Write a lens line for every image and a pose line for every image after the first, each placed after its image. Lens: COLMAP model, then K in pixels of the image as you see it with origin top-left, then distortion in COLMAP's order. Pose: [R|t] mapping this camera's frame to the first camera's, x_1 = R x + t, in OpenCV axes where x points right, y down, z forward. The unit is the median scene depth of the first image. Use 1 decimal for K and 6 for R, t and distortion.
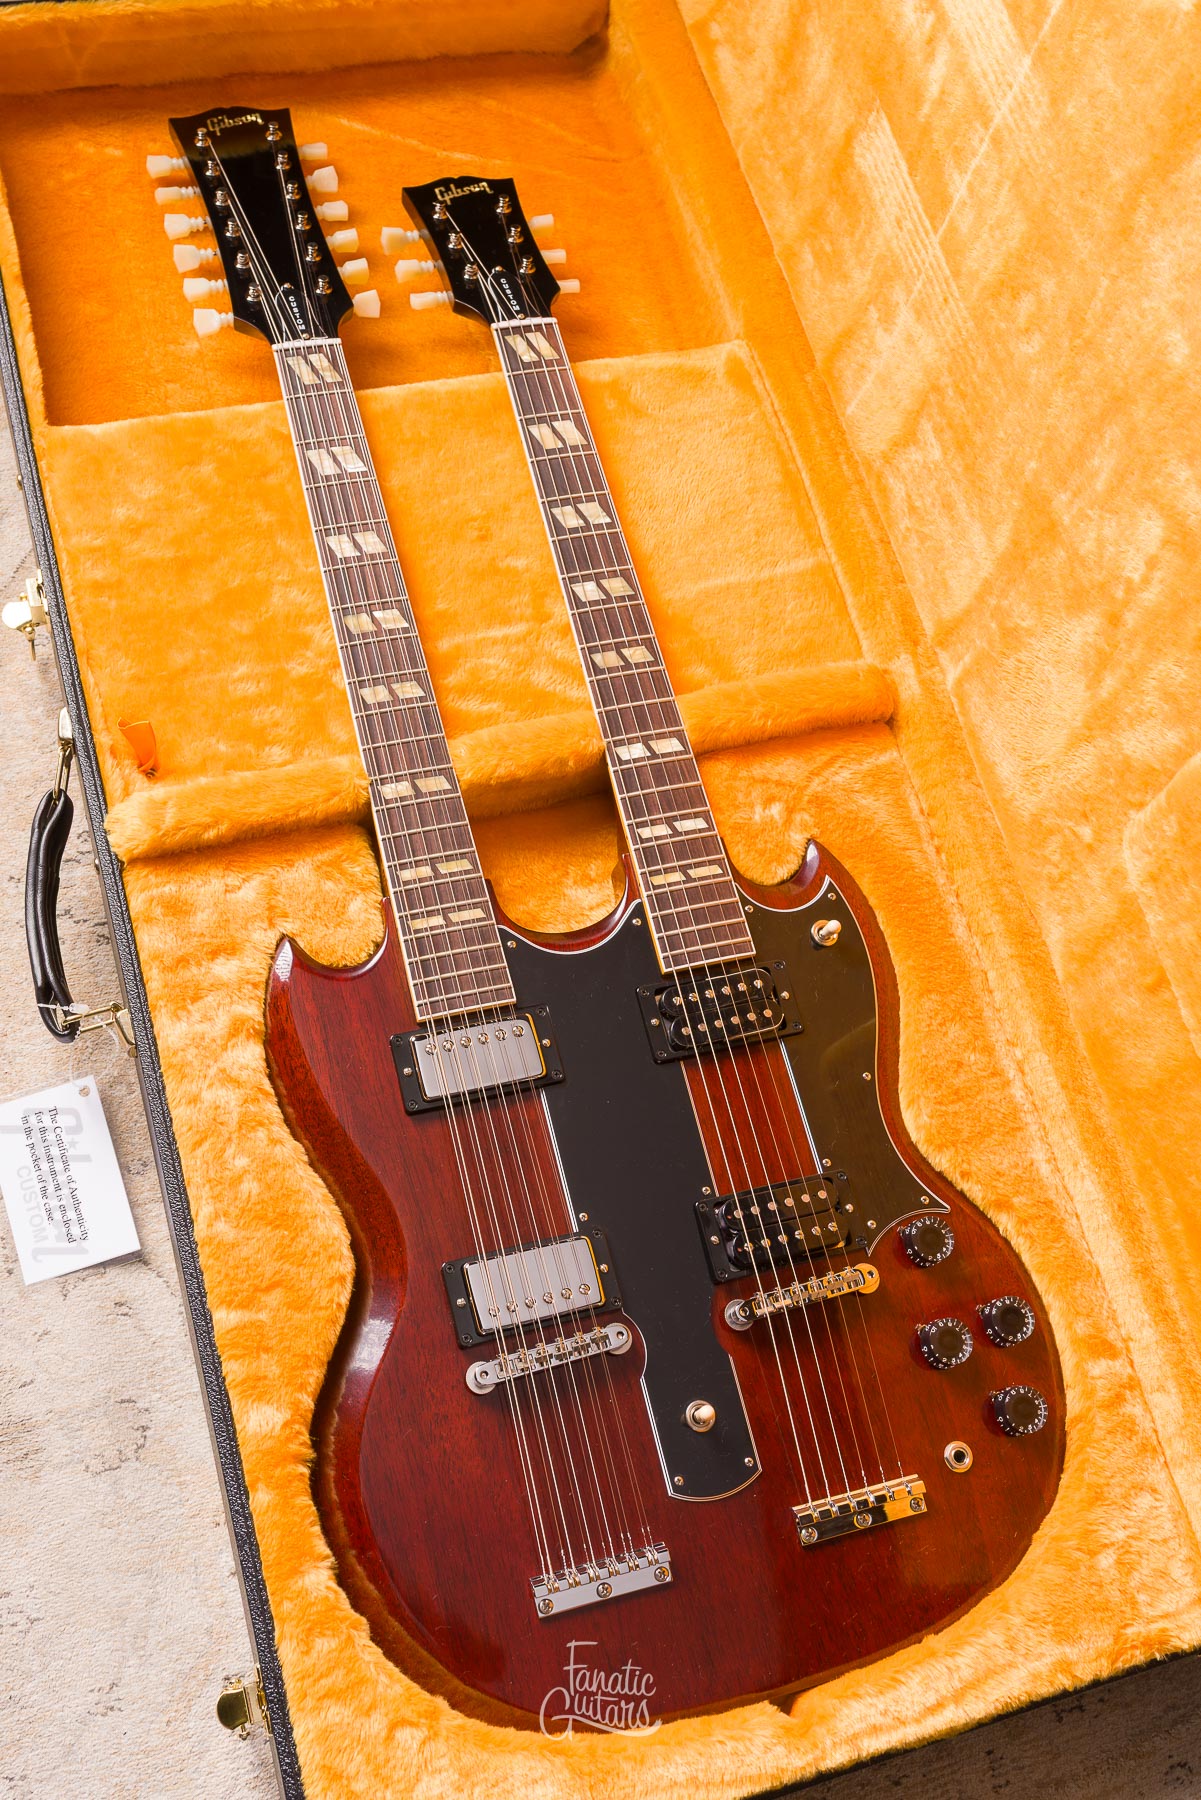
lens RADIAL K [[1976.6, 0, 571.4], [0, 1976.6, 815.1], [0, 0, 1]] dist [0.004322, 0.000000]
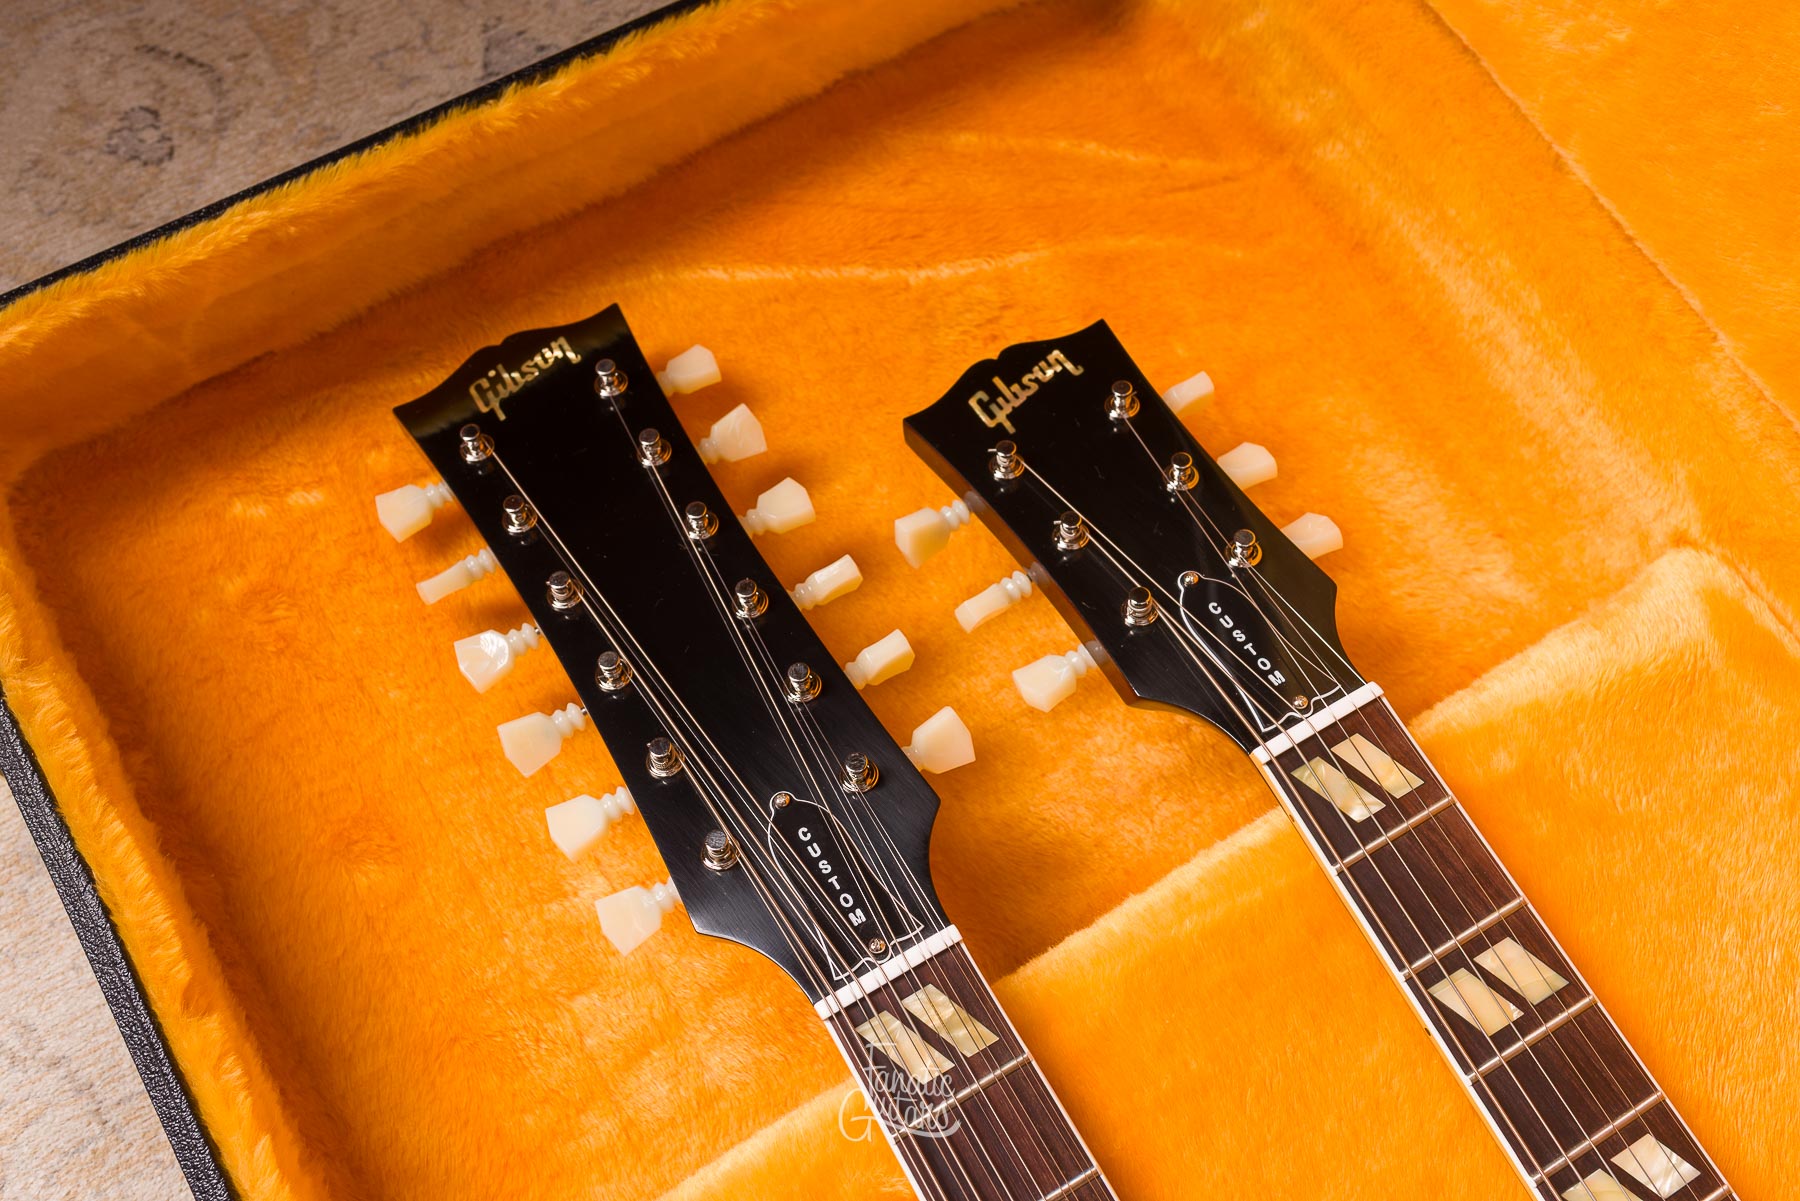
lens RADIAL K [[1733.8, 0, 891.6], [0, 1733.8, 586.3], [0, 0, 1]] dist [0.003714, 0.000000]
pose [[0.957337, -0.288798, -0.010126, -0.116771], [0.288435, 0.952816, 0.094593, -0.389903], [-0.017671, -0.093478, 0.995464, 0.703943]]
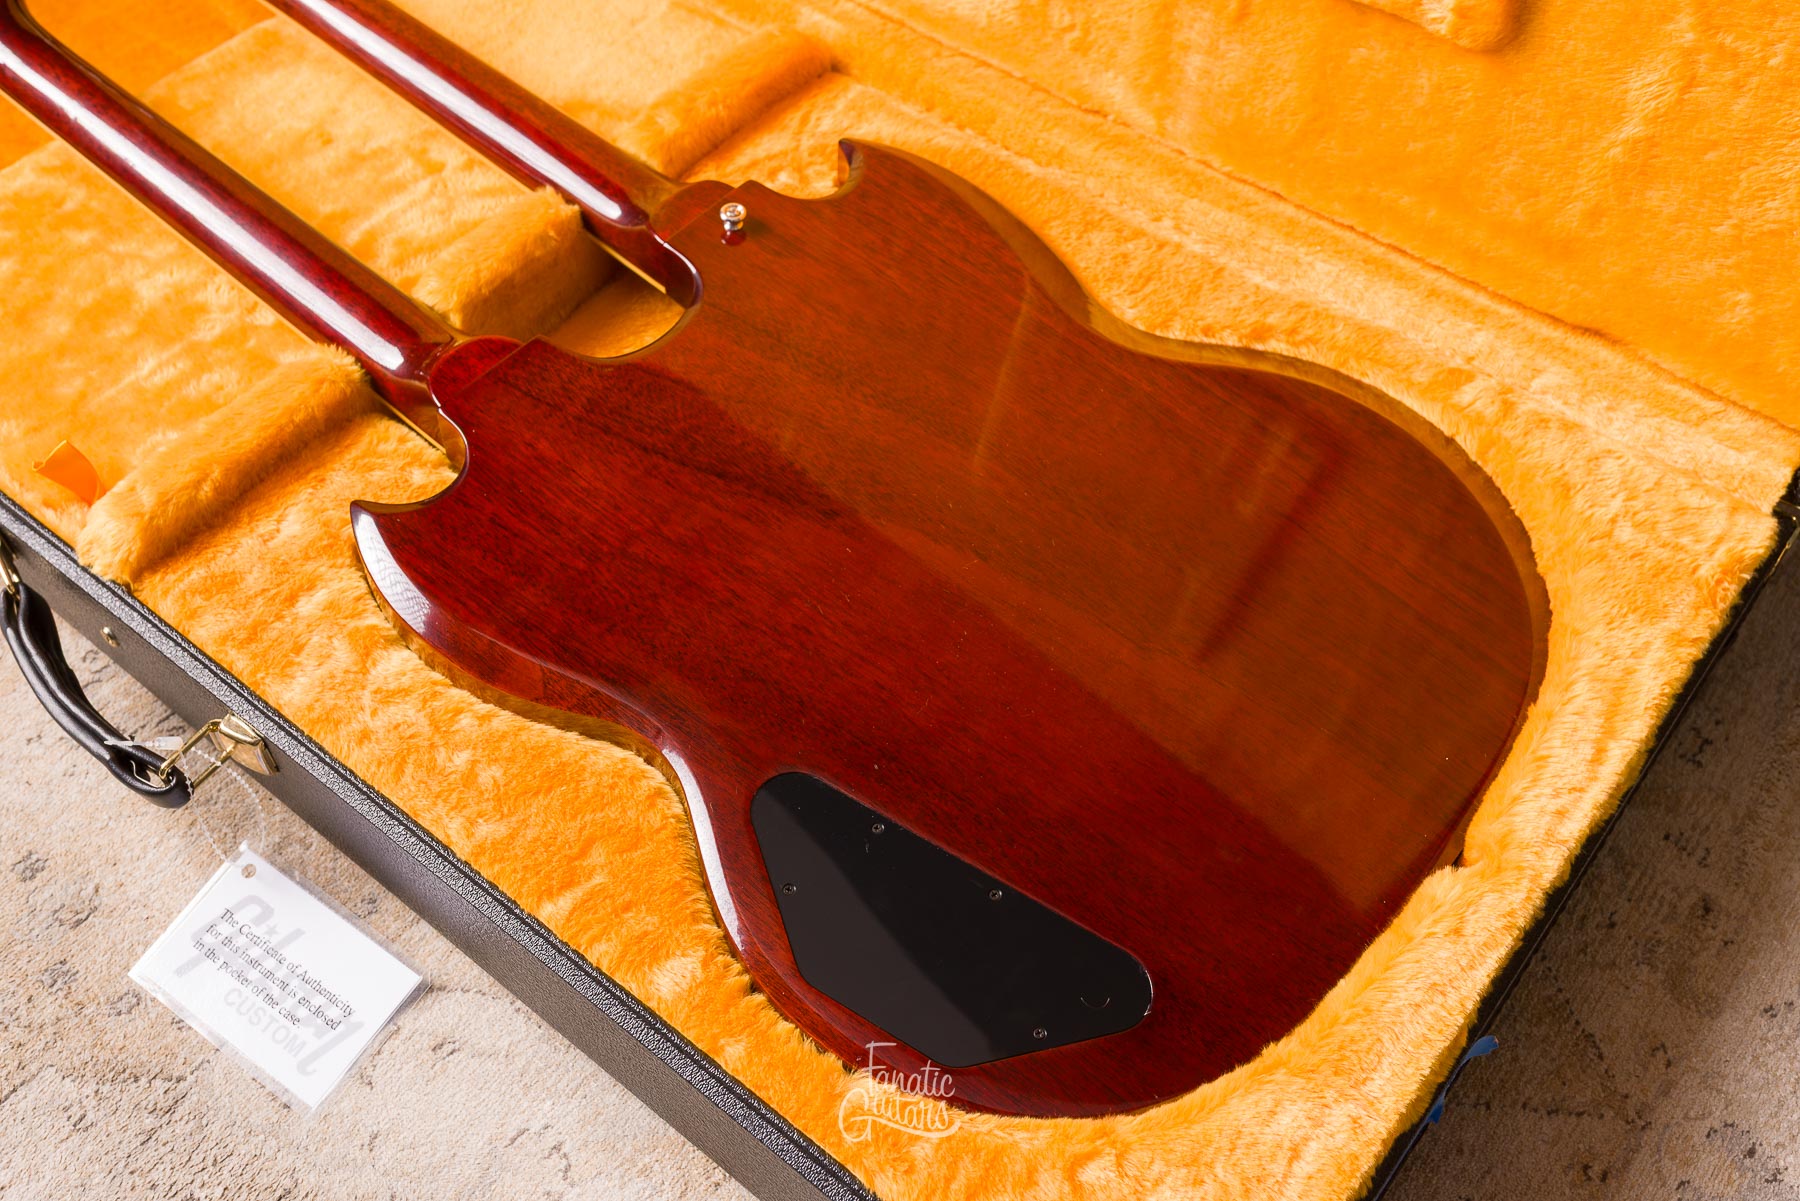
lens RADIAL K [[1733.8, 0, 899.5], [0, 1733.8, 613.0], [0, 0, 1]] dist [0.003714, 0.000000]
pose [[0.800548, -0.560216, 0.212792, -0.134203], [0.590204, 0.798585, -0.117988, 0.287354], [-0.103834, 0.220046, 0.969948, 0.311452]]
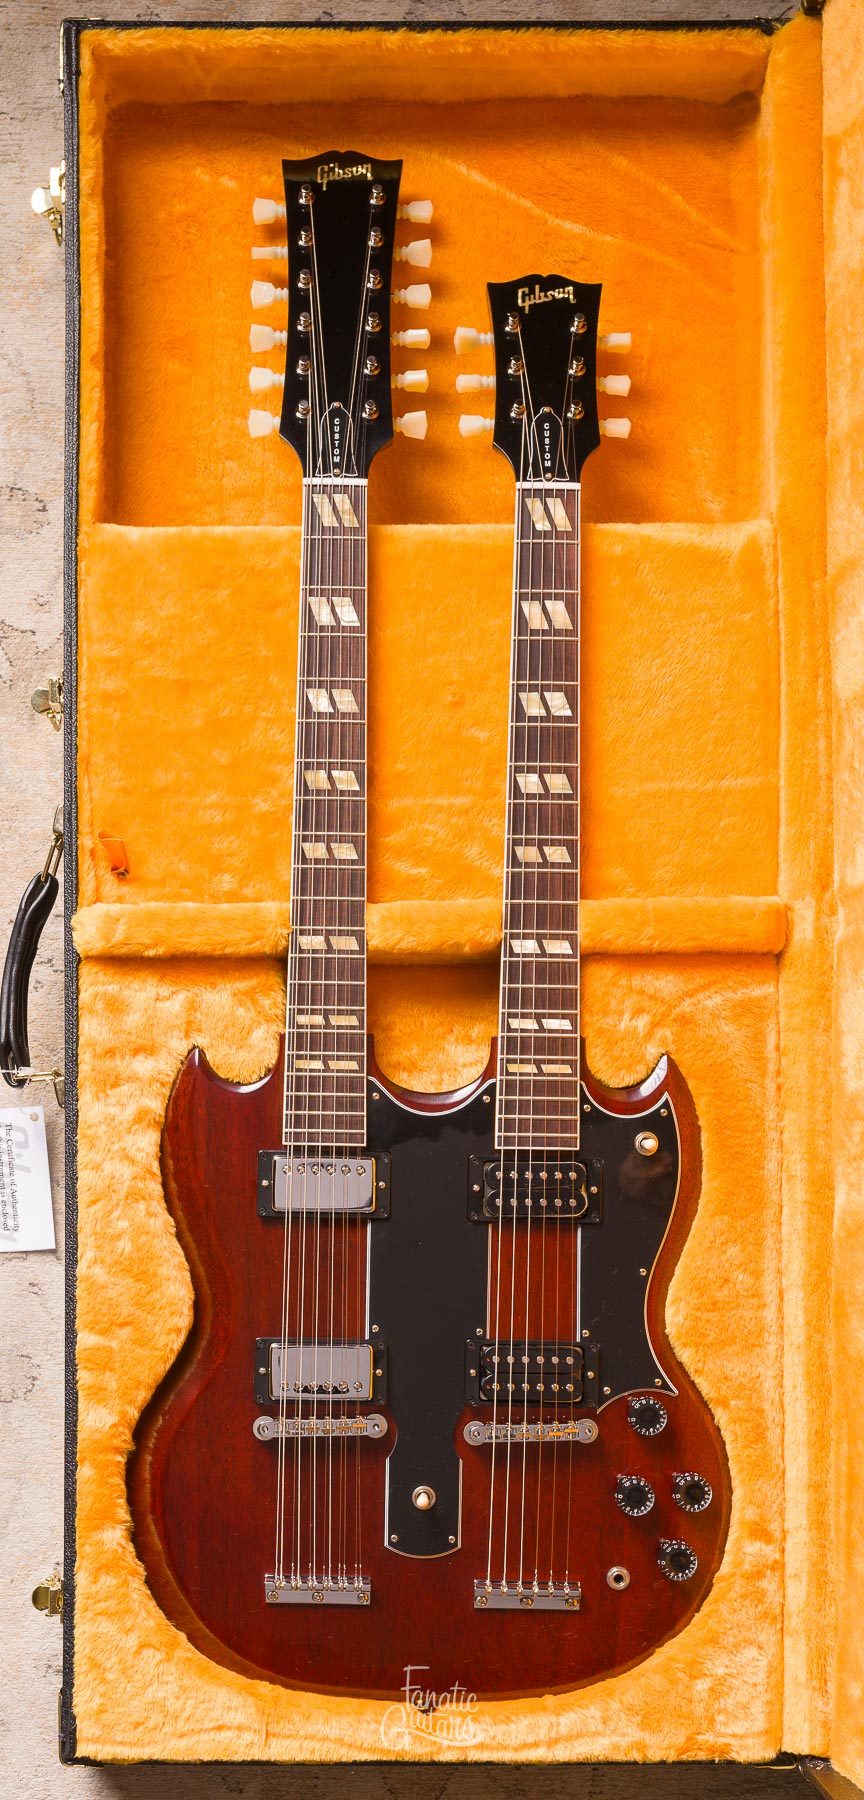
lens RADIAL K [[2073.9, 0, 328.3], [0, 2073.9, 1265.7], [0, 0, 1]] dist [0.002294, 0.000000]
pose [[0.945936, 0.266326, -0.185137, 0.201429], [-0.173573, 0.897824, 0.404702, -0.343935], [0.274003, -0.350687, 0.895511, -0.165105]]
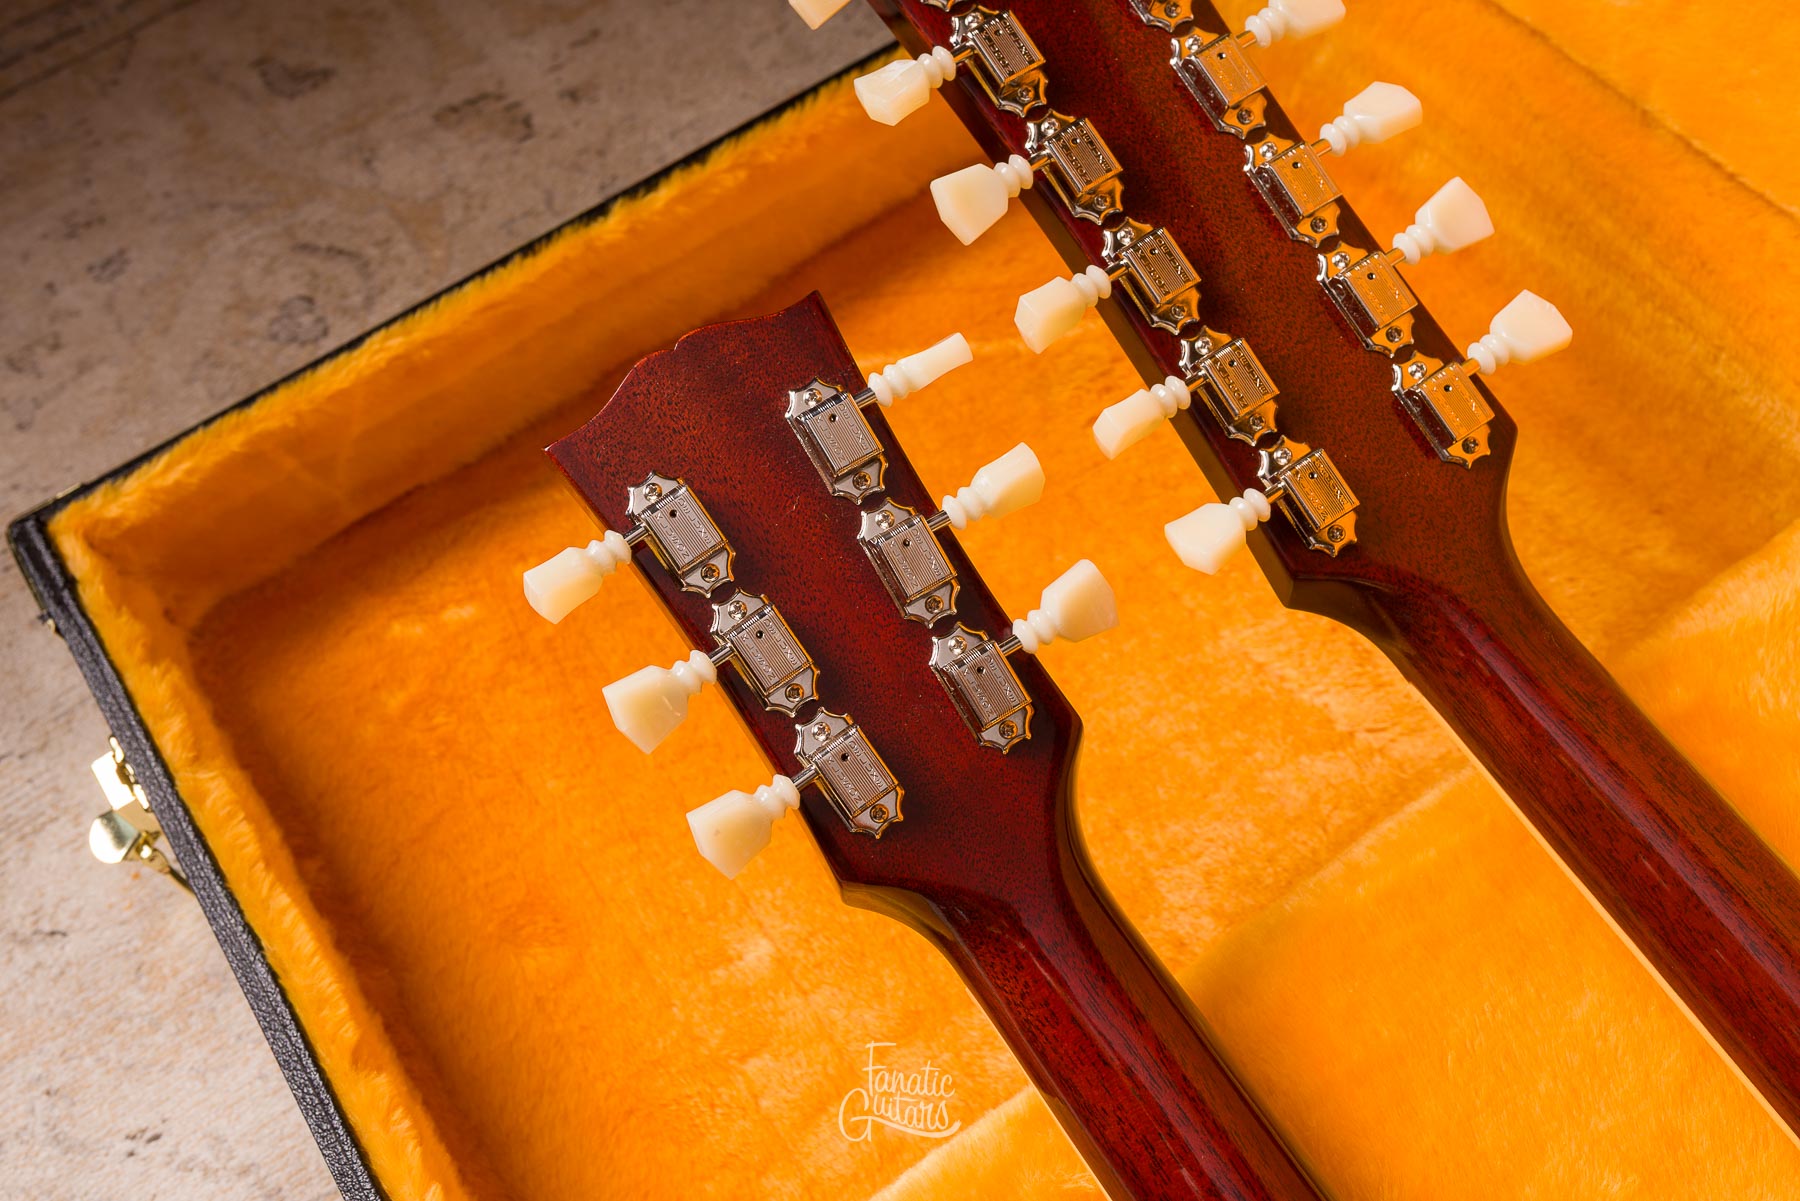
lens RADIAL K [[1733.8, 0, 901.1], [0, 1733.8, 604.7], [0, 0, 1]] dist [0.003714, 0.000000]
pose [[0.914054, -0.400117, -0.066418, -0.119822], [0.394036, 0.914835, -0.088389, -0.314662], [0.096127, 0.054622, 0.993869, 0.703428]]
